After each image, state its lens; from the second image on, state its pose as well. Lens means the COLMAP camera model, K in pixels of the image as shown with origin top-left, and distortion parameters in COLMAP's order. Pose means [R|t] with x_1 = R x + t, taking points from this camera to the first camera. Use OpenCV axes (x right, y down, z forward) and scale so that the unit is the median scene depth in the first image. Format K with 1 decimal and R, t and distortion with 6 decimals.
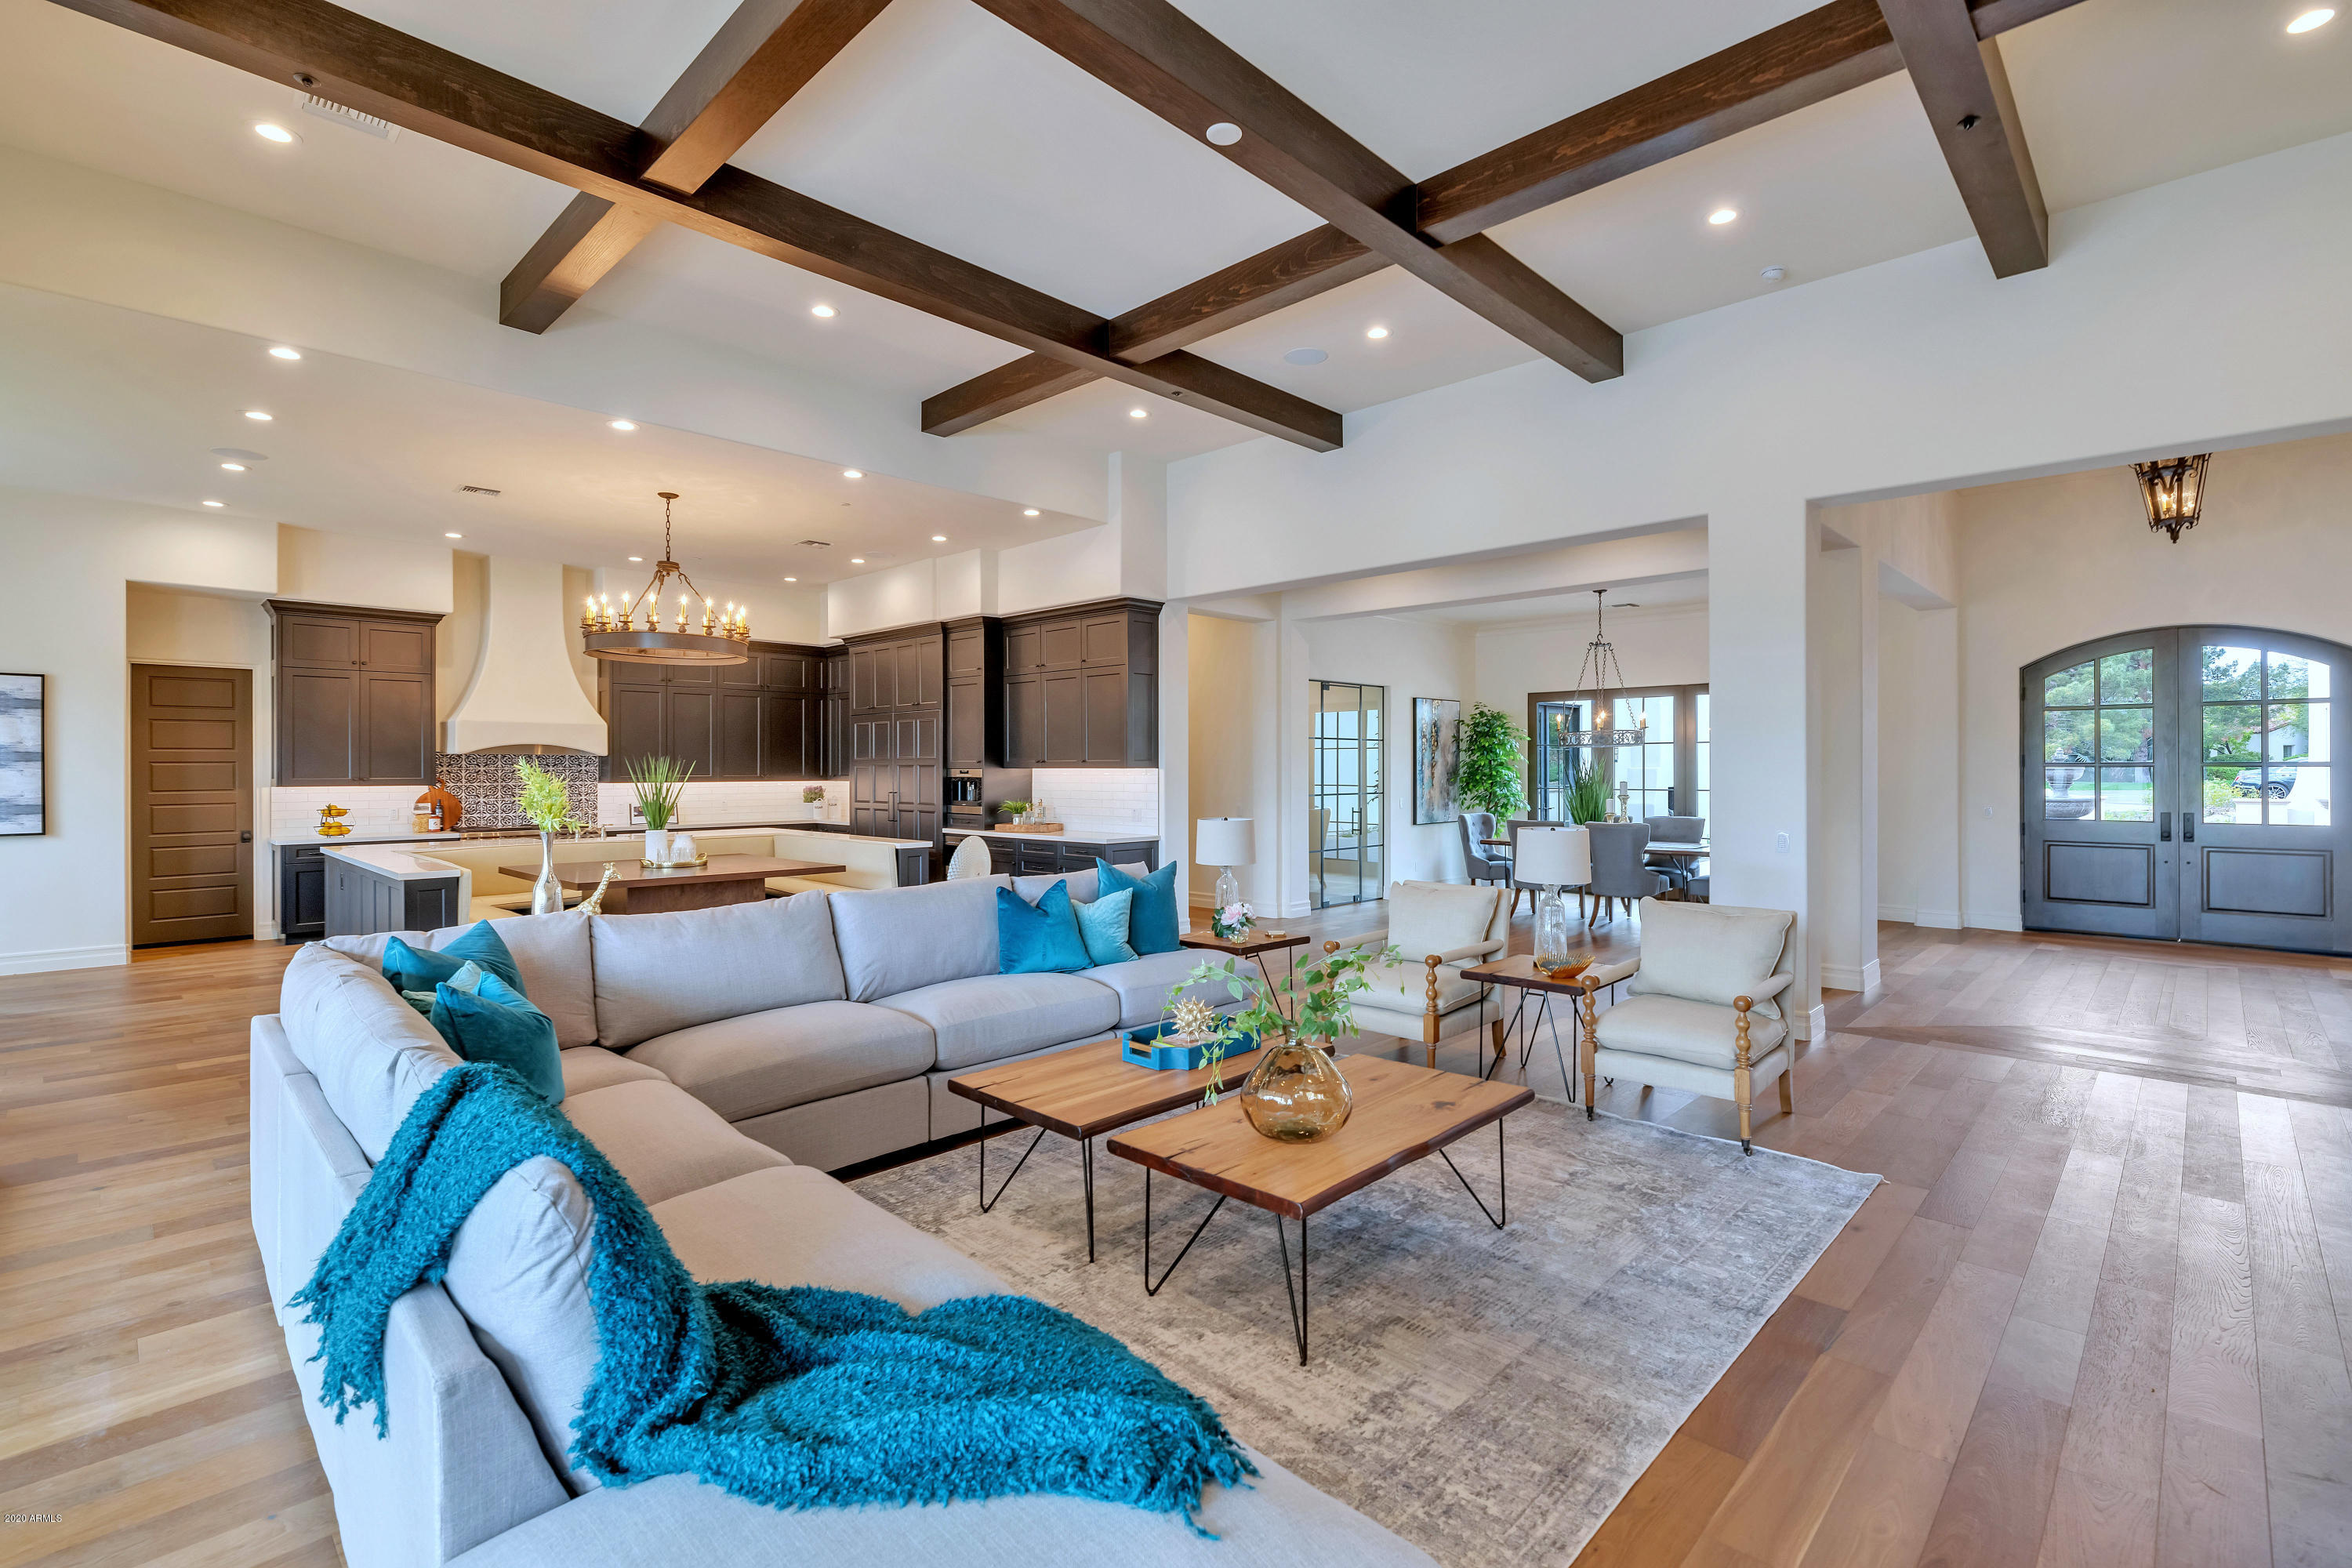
lens RADIAL K [[1069.2, 0, 1178.7], [0, 1069.2, 767.7], [0, 0, 1]] dist [-0.005037, -0.001110]
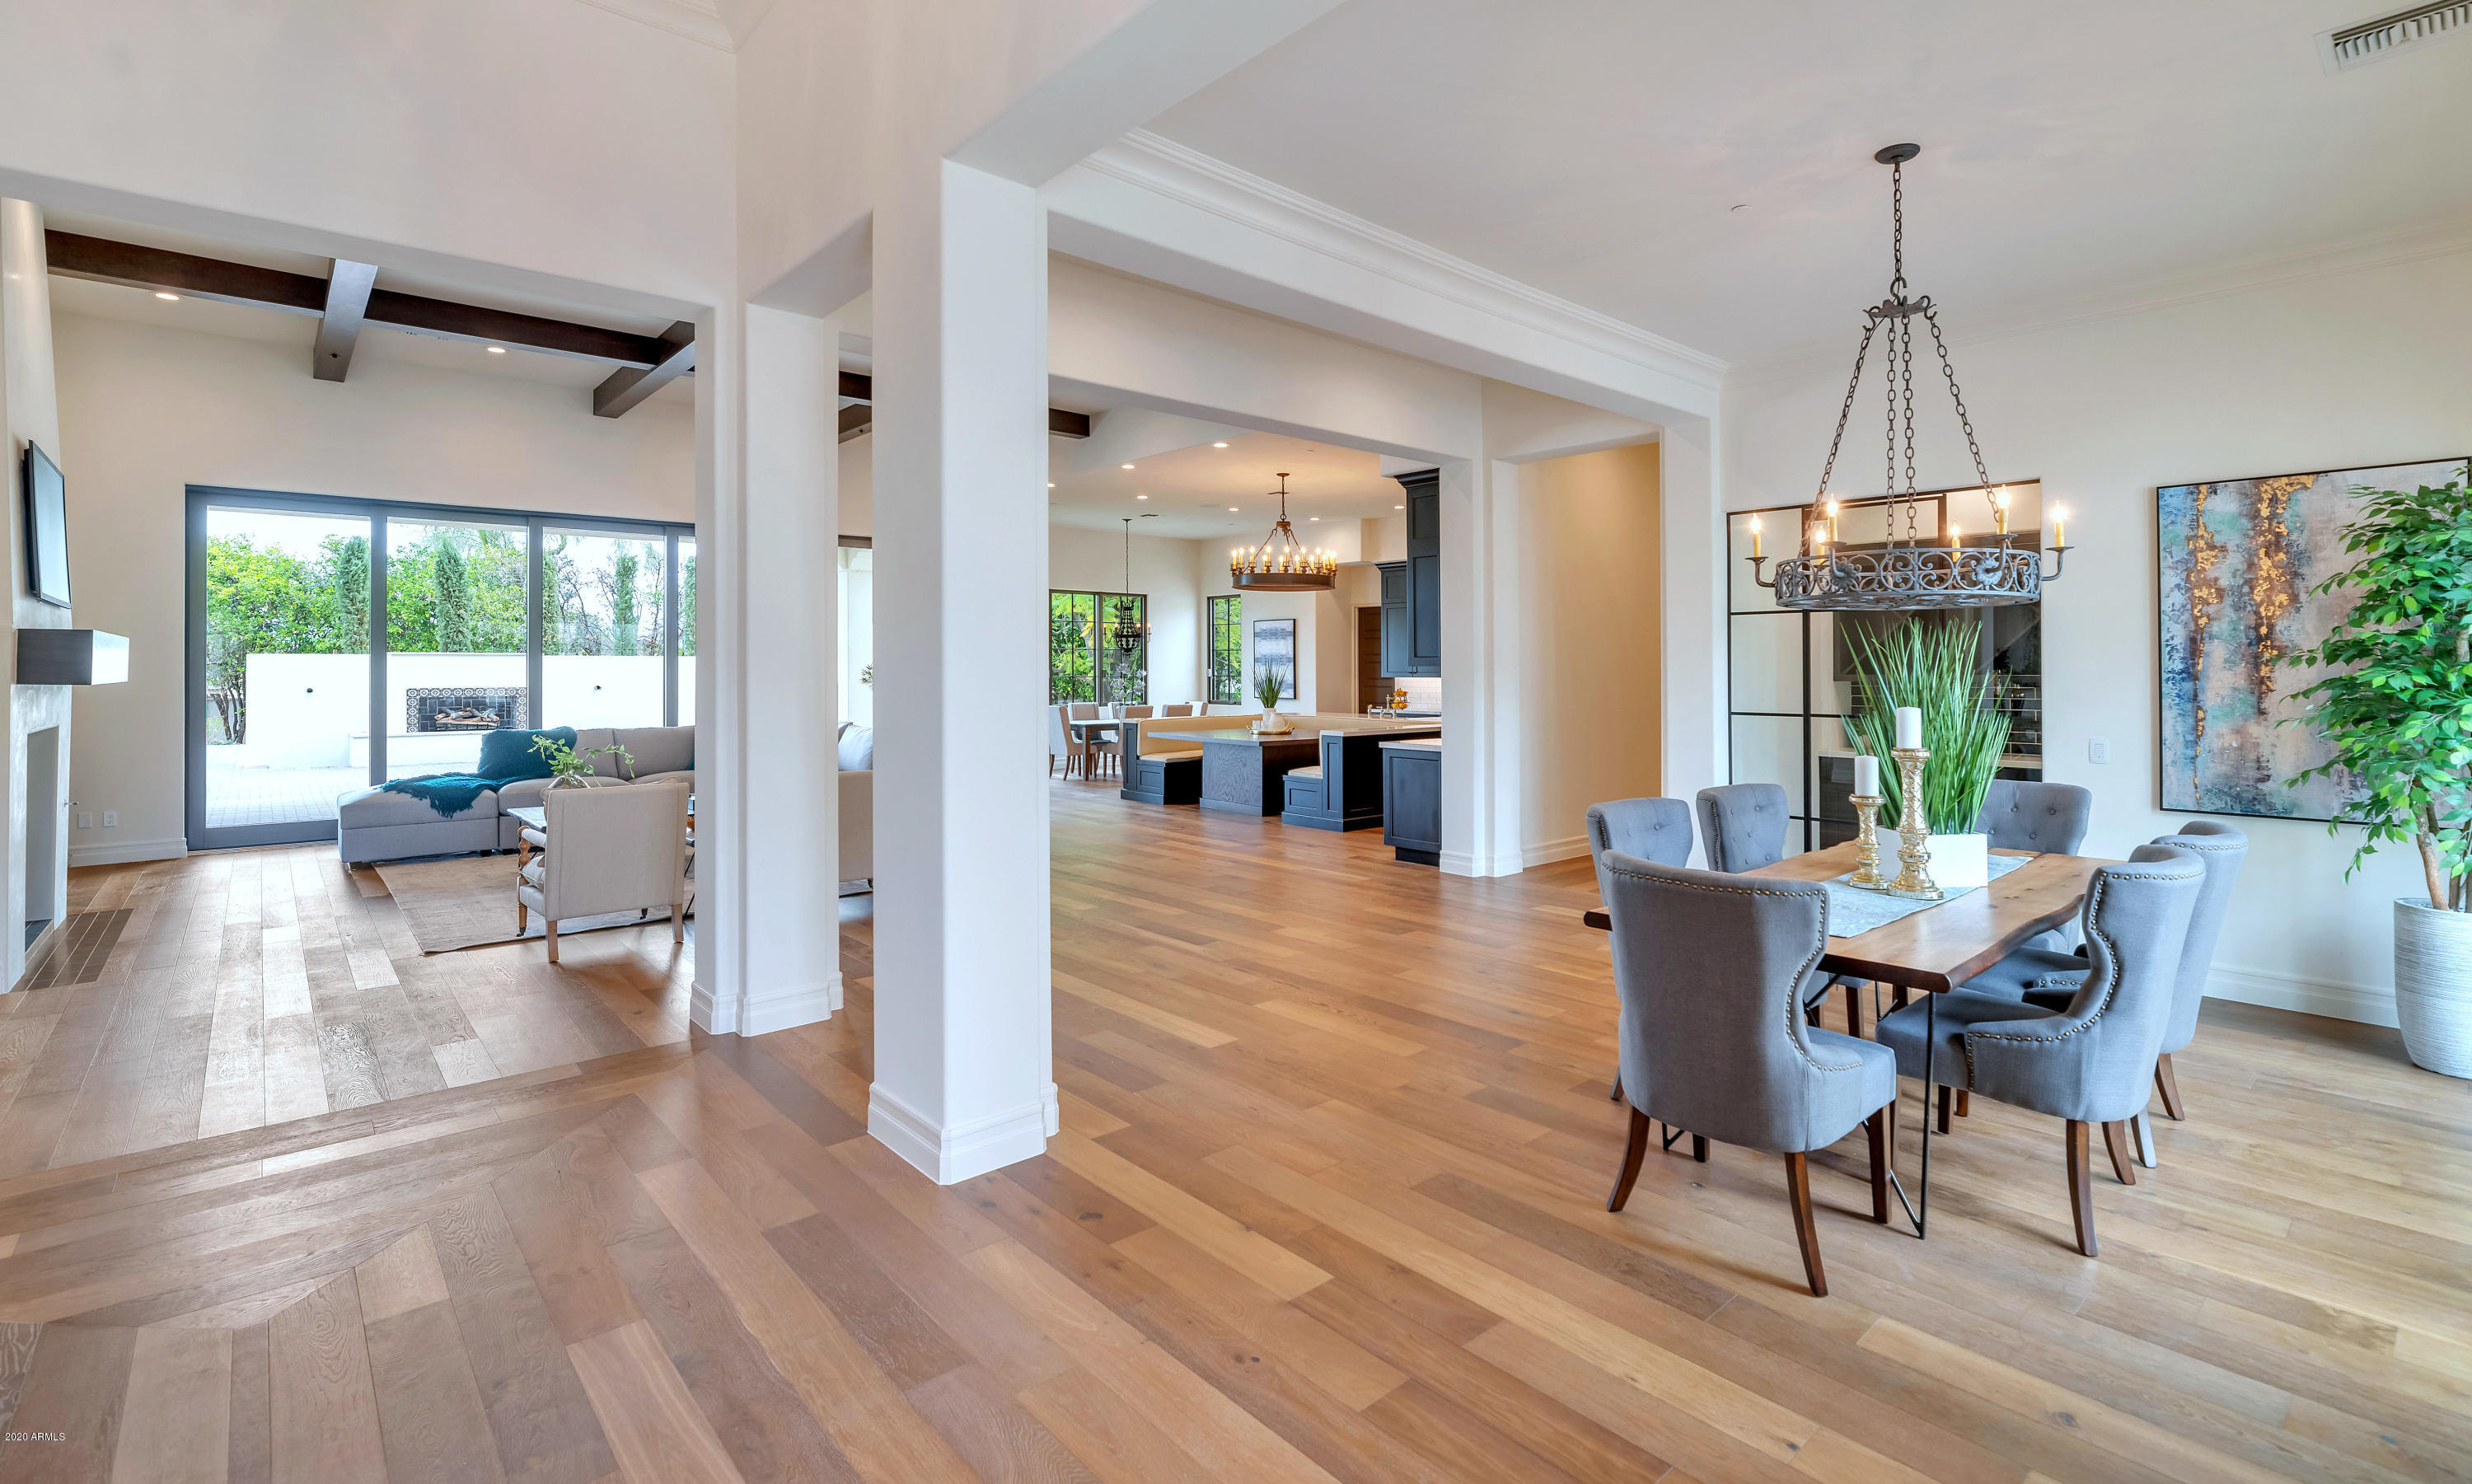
lens RADIAL K [[1119.5, 0, 1267.9], [0, 1119.5, 661.9], [0, 0, 1]] dist [0.001144, -0.000031]
pose [[-0.061557, -0.003607, -0.998097, 0.862857], [0.002922, 0.999989, -0.003794, 0.000712], [0.998099, -0.003150, -0.061545, 0.912777]]
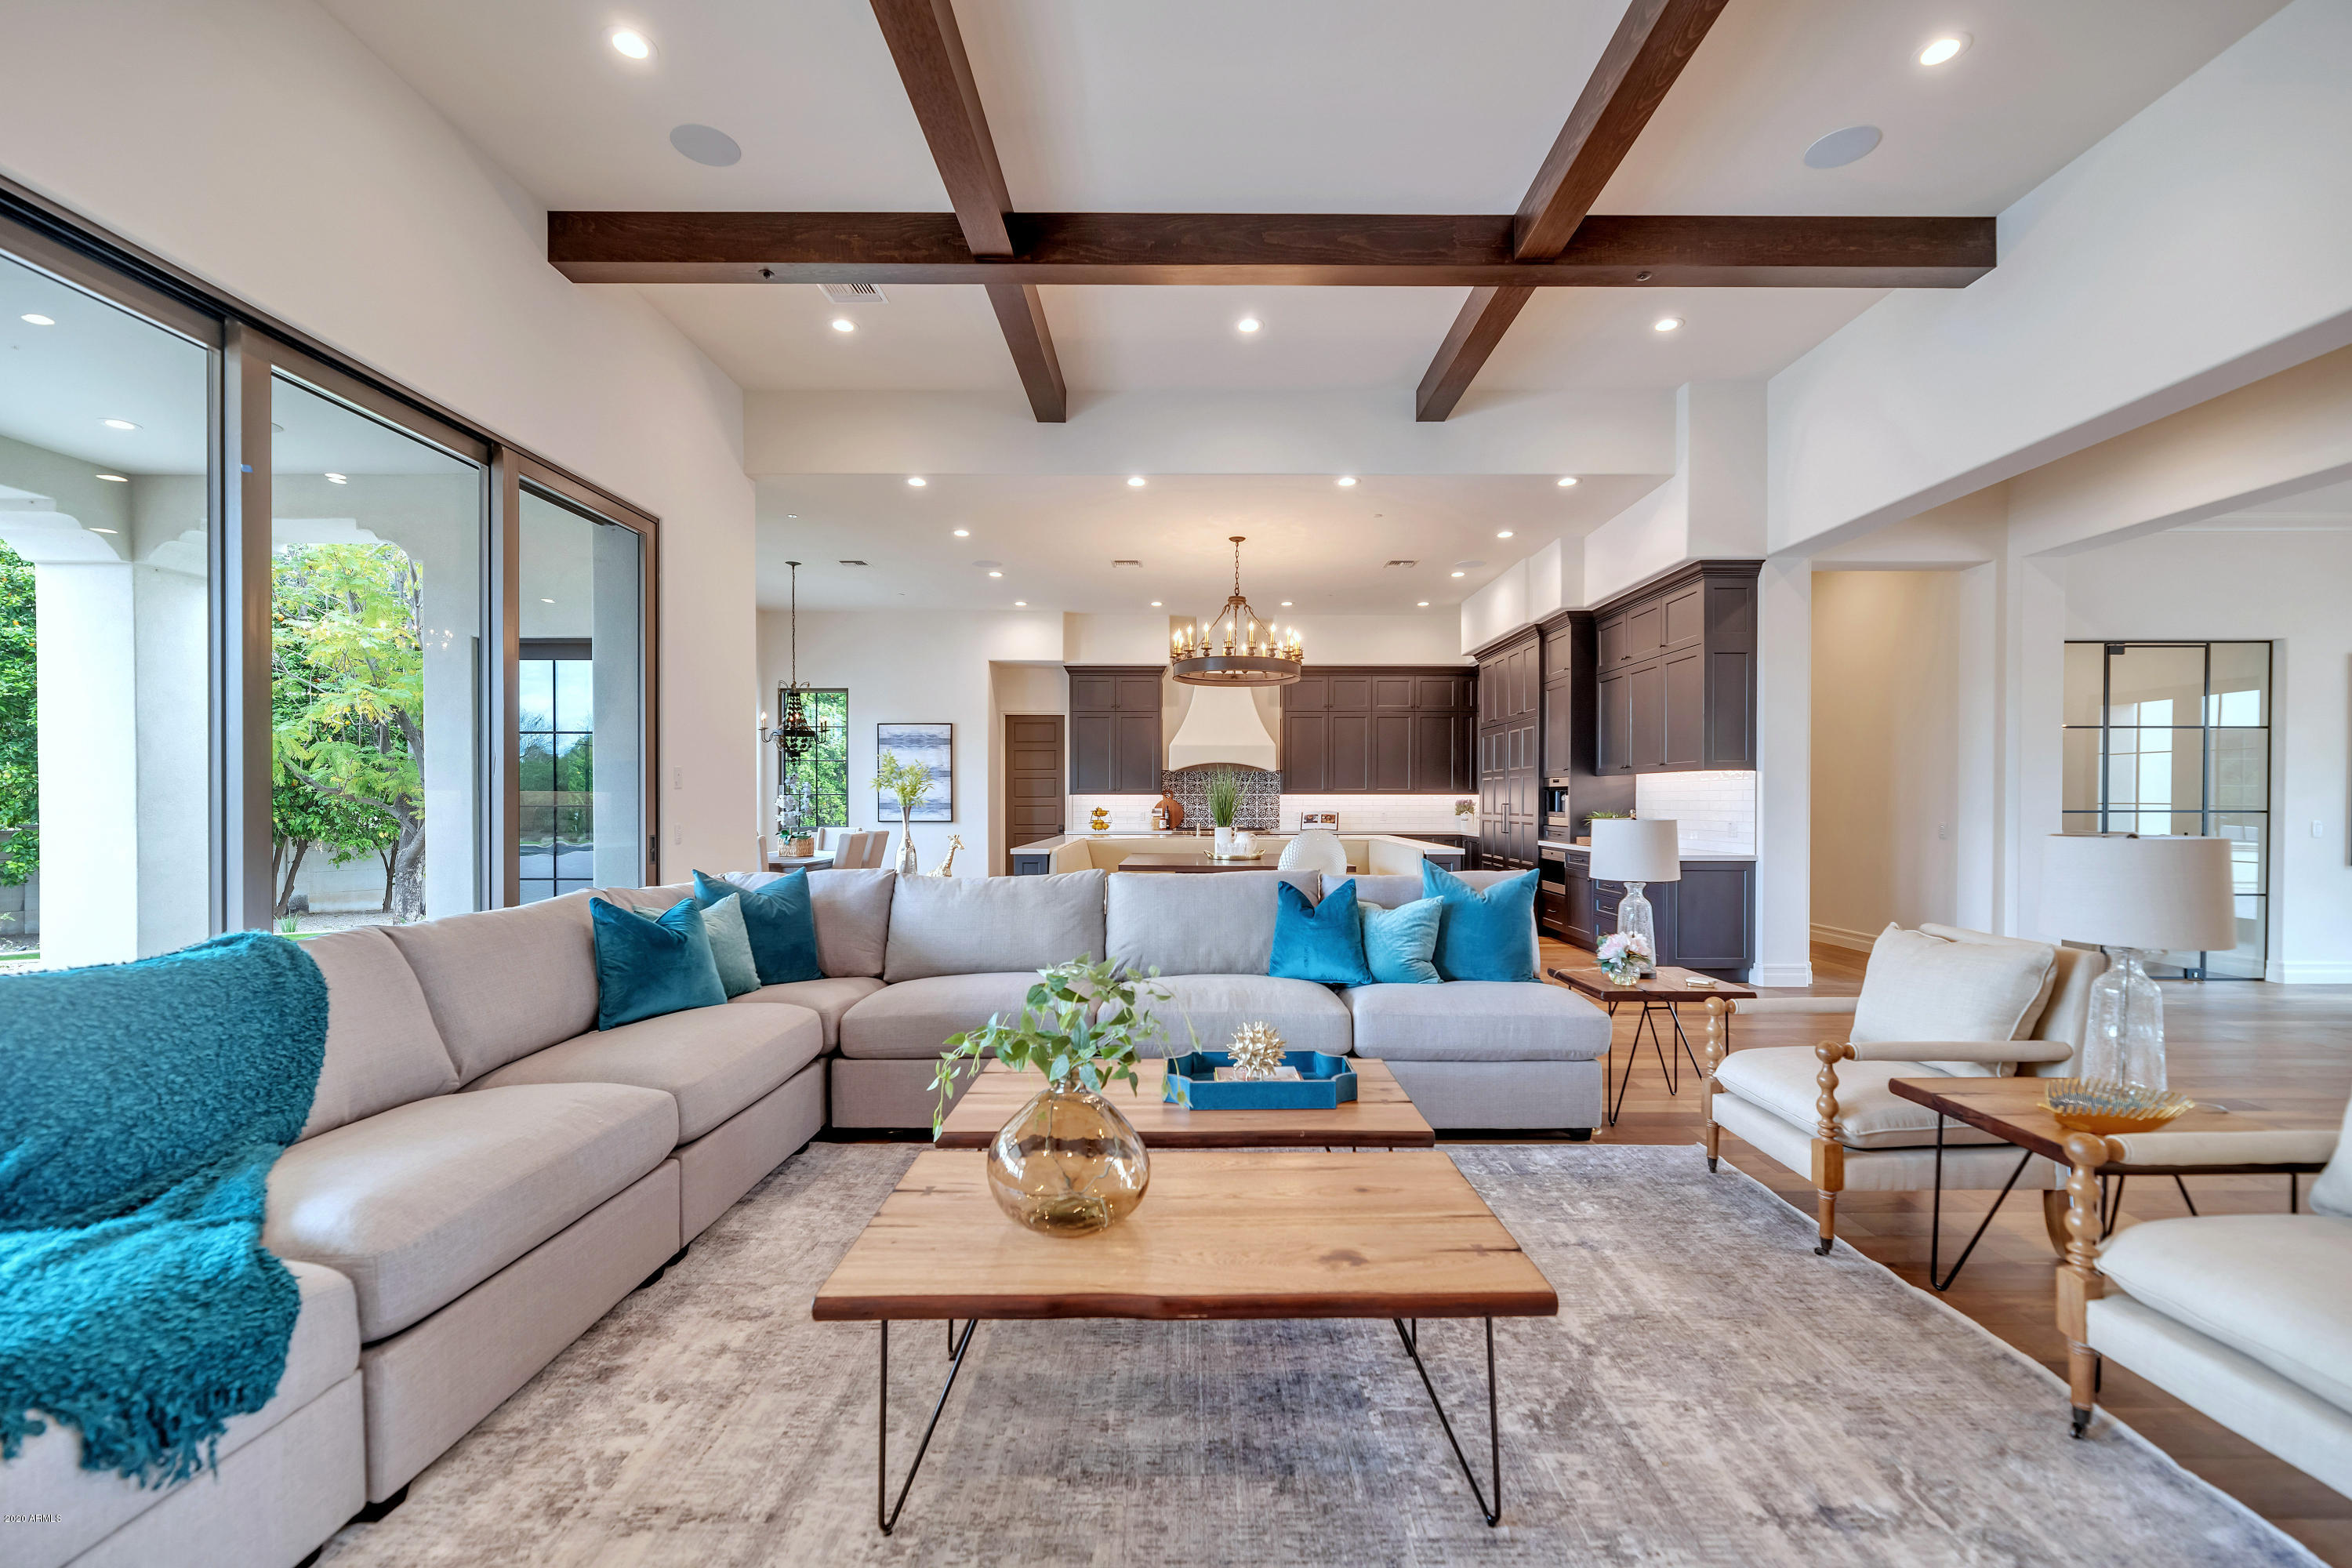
lens RADIAL K [[963.3, 0, 1190.4], [0, 963.3, 805.2], [0, 0, 1]] dist [0.003678, 0.000290]
pose [[0.697396, 0.006409, -0.716658, 0.201309], [-0.000937, 0.999967, 0.008030, 0.021238], [0.716686, -0.004928, 0.697379, 0.199938]]
